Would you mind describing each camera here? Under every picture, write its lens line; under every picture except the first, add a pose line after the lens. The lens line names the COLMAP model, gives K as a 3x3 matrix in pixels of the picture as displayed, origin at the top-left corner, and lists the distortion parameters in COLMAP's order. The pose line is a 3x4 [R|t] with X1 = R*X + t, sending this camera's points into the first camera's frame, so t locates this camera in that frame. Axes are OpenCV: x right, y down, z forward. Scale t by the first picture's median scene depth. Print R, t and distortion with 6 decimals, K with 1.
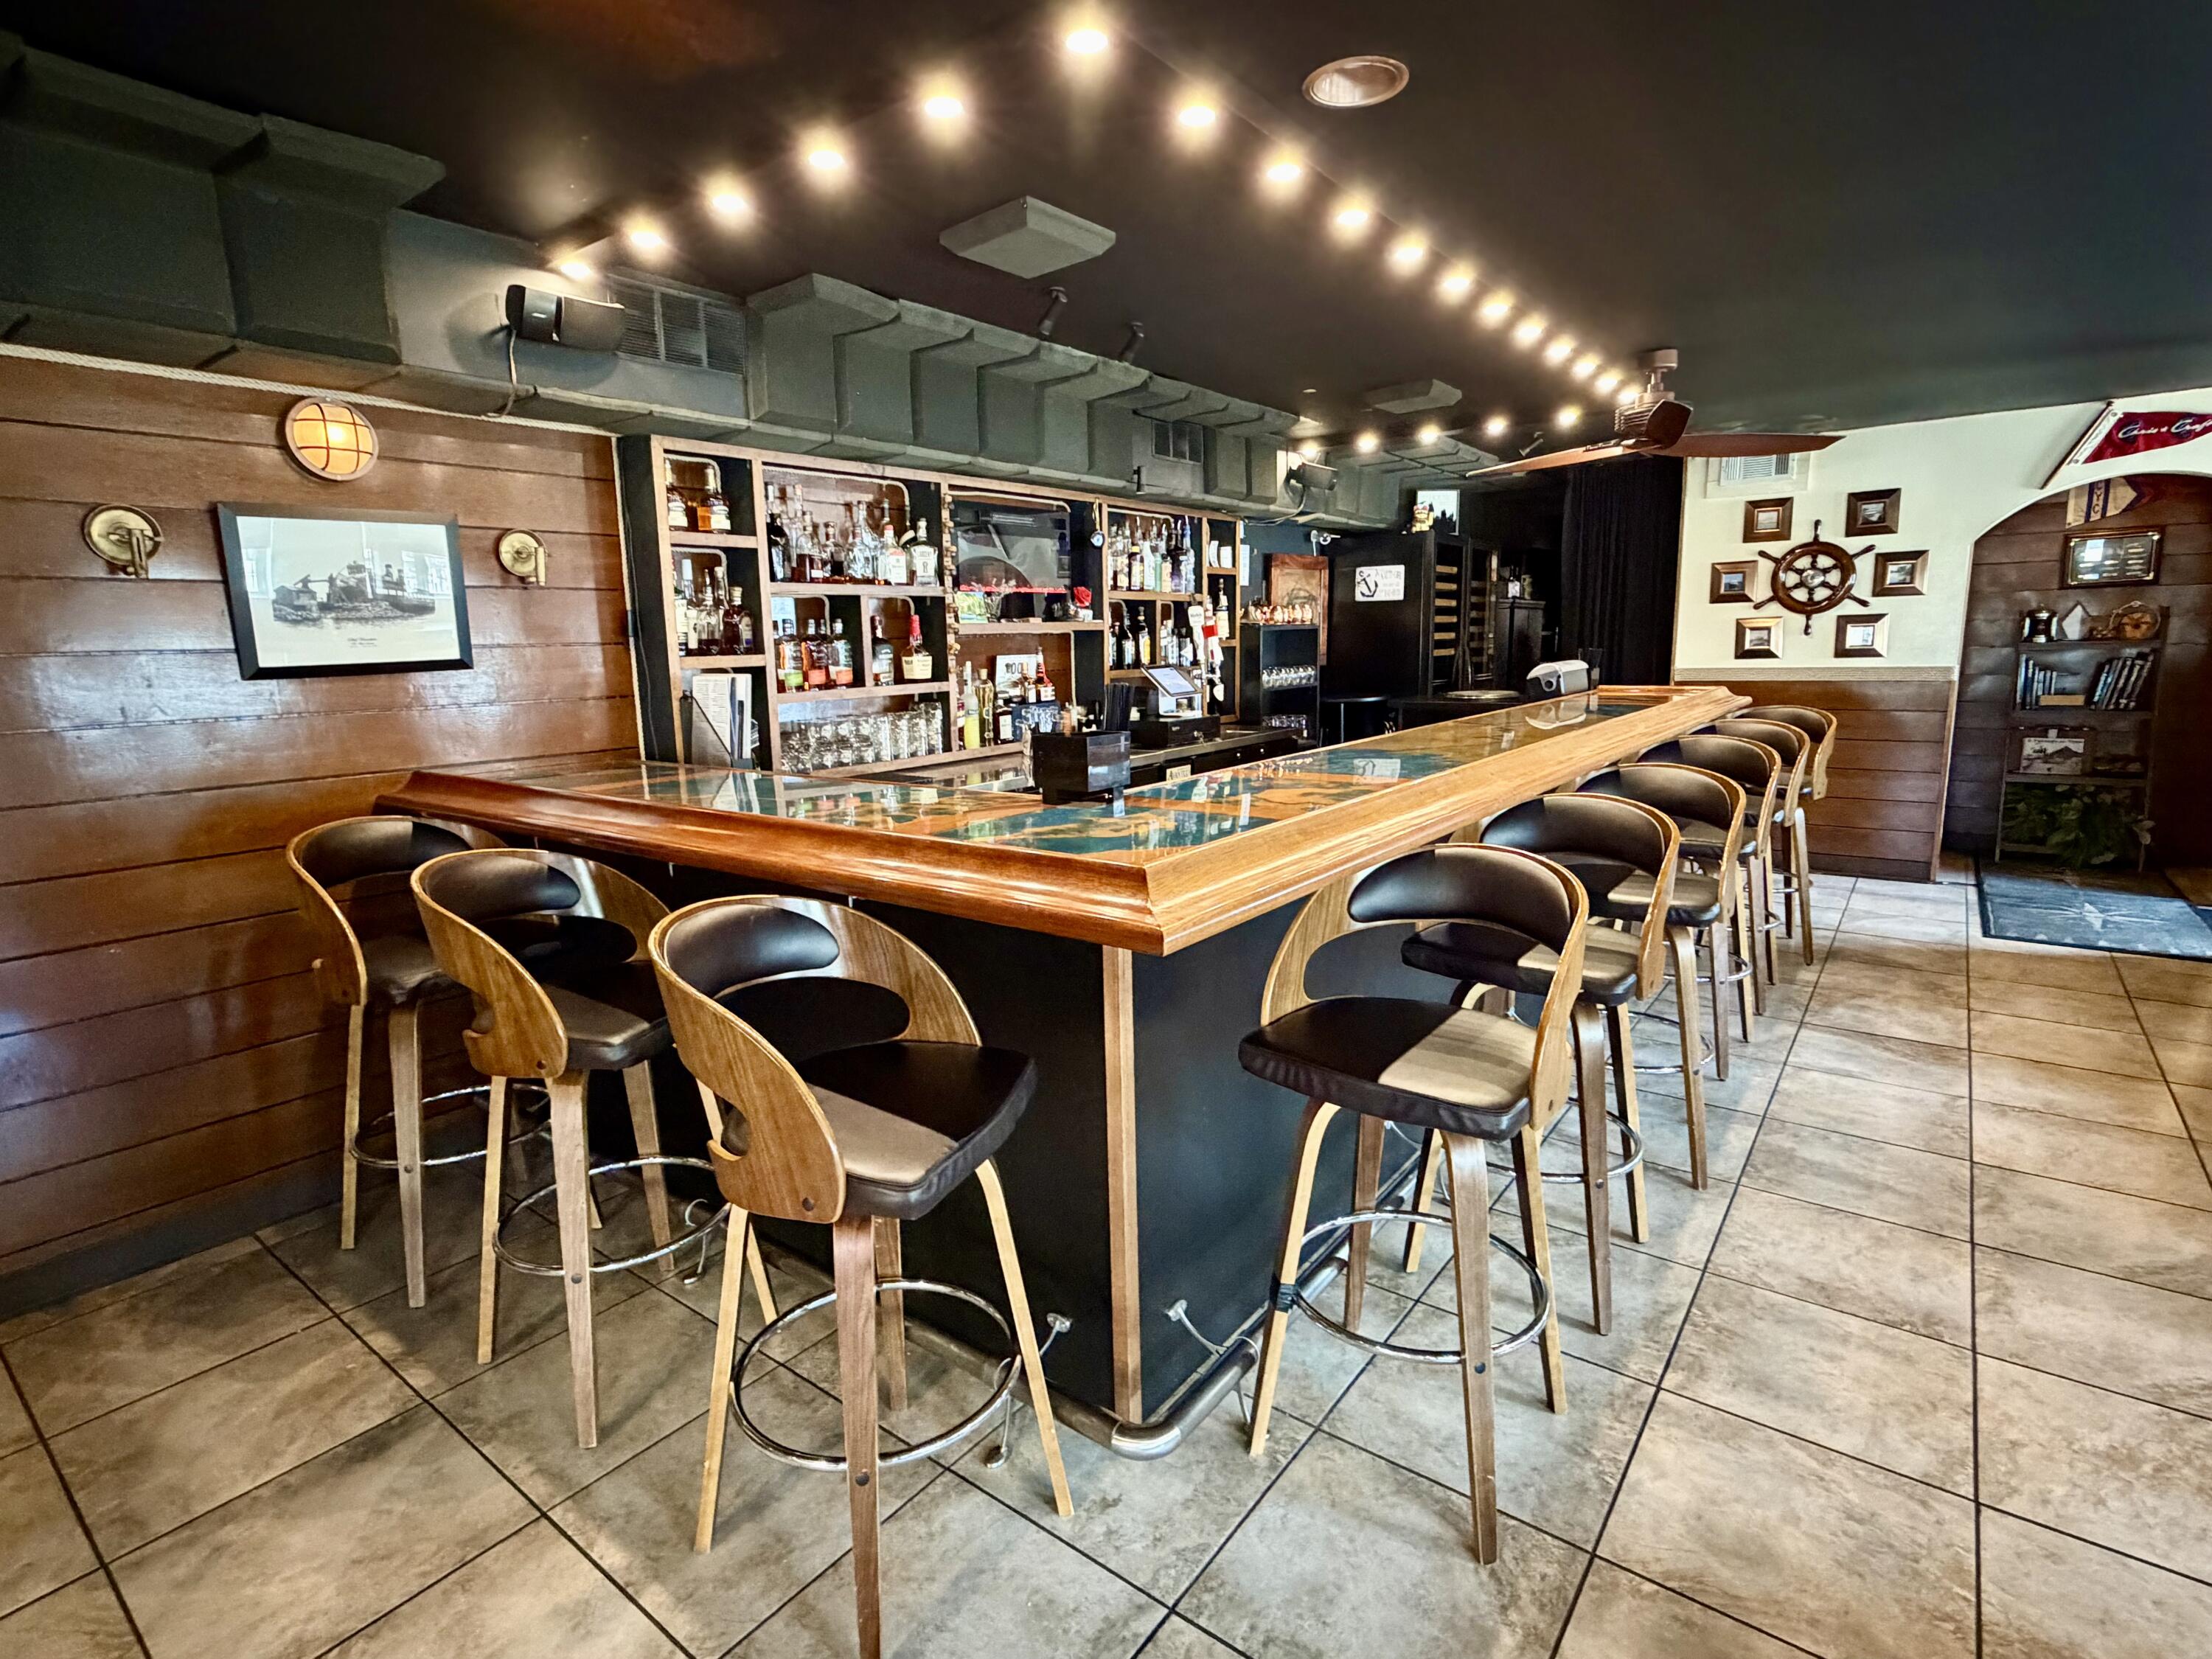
lens RADIAL K [[1081.4, 0, 1110.9], [0, 1081.4, 832.4], [0, 0, 1]] dist [0.004167, -0.001918]
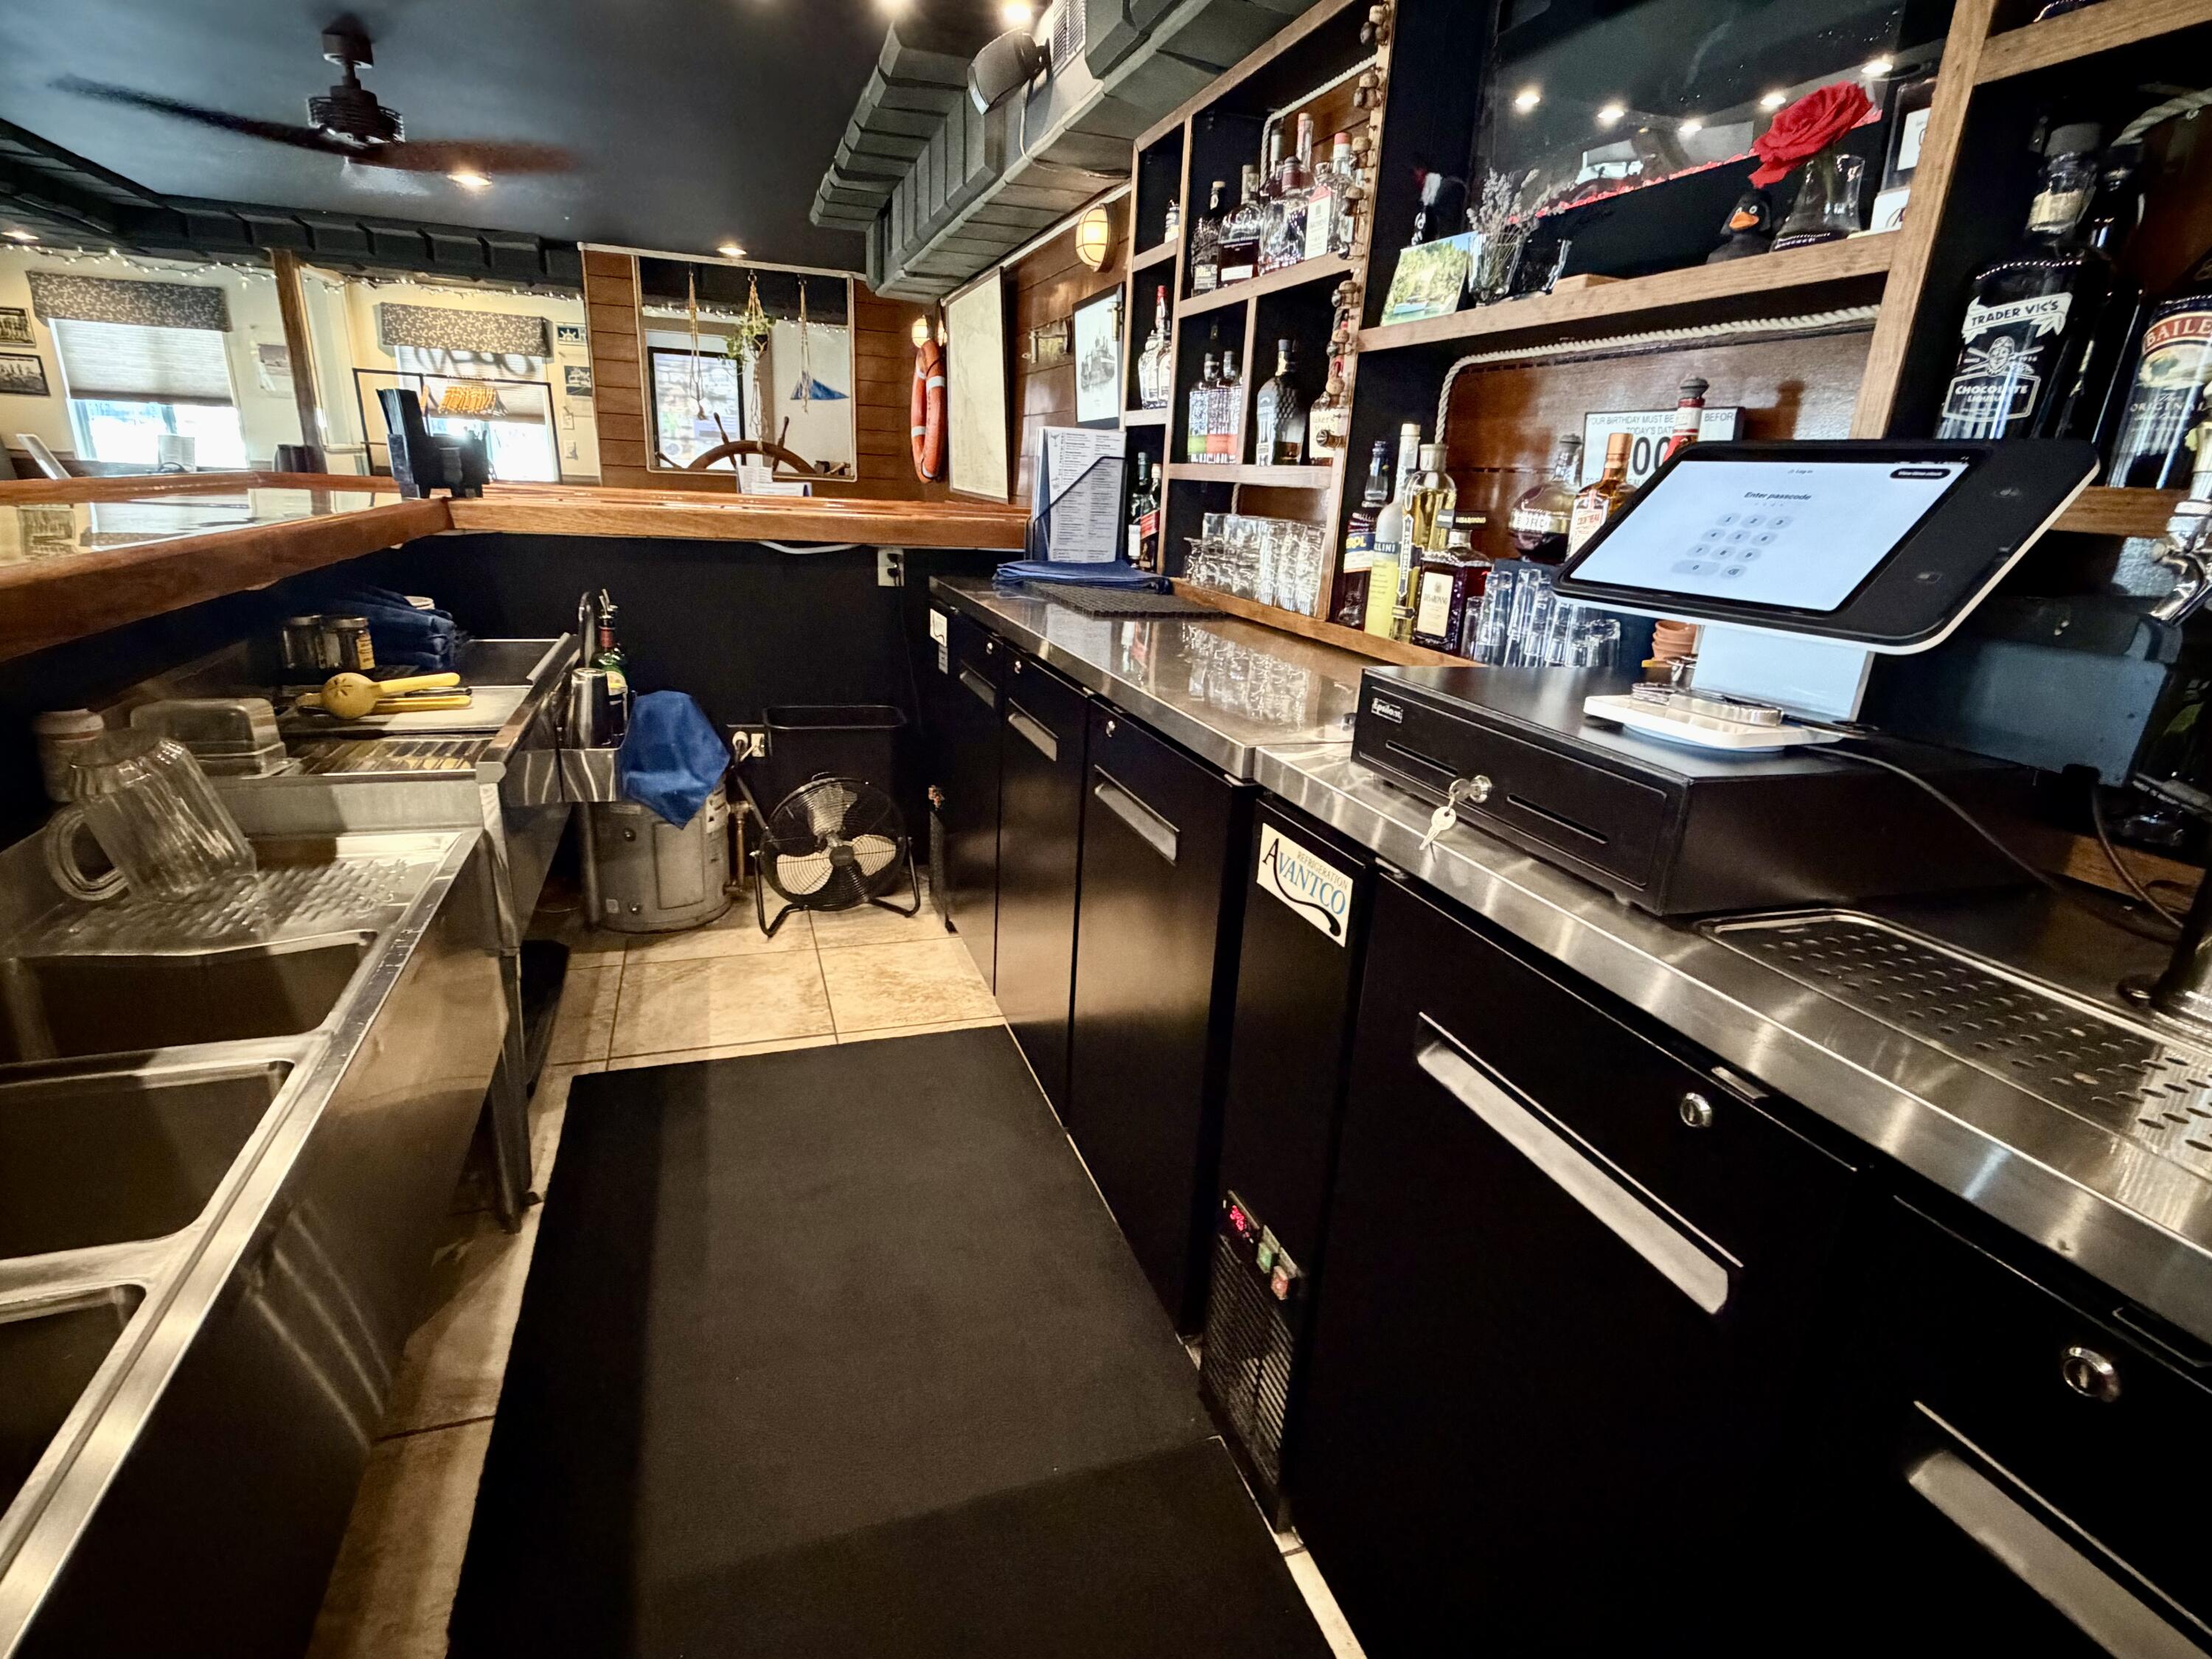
lens RADIAL K [[1081.4, 0, 1097.5], [0, 1081.4, 834.1], [0, 0, 1]] dist [0.004167, -0.001918]
pose [[-0.549073, 0.263262, -0.793229, 0.270316], [-0.186680, 0.886485, 0.423432, -0.151442], [0.814659, 0.380575, -0.437600, 1.009166]]
